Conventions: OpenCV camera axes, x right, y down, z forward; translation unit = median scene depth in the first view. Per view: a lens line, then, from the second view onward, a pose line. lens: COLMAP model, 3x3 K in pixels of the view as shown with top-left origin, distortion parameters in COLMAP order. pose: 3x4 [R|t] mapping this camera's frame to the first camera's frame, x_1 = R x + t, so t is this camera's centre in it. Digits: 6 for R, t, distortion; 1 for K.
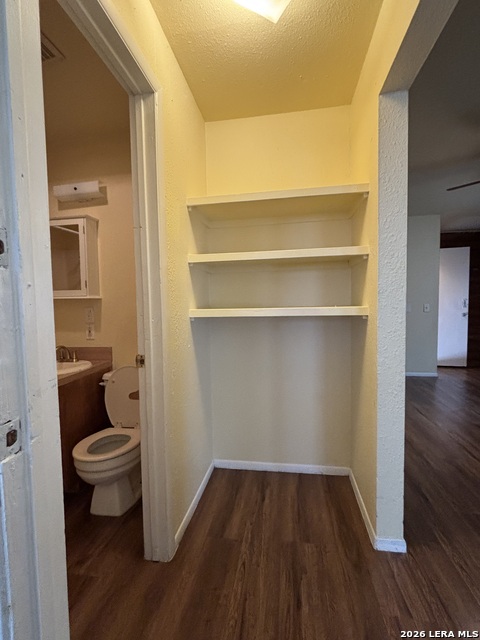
lens RADIAL K [[295.7, 0, 238.0], [0, 295.7, 313.3], [0, 0, 1]] dist [0.003234, -0.000420]
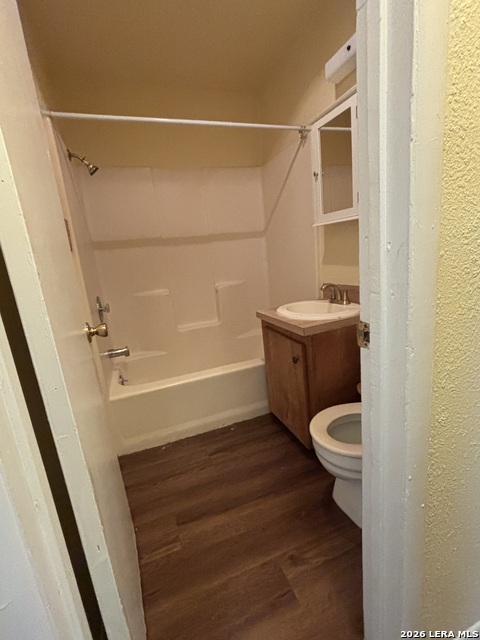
lens RADIAL K [[295.7, 0, 241.6], [0, 295.7, 316.4], [0, 0, 1]] dist [0.003234, -0.000420]
pose [[0.510110, 0.155213, -0.845988, -0.016978], [0.055126, 0.975661, 0.212244, 0.012140], [0.858341, -0.154904, 0.489138, 0.372261]]
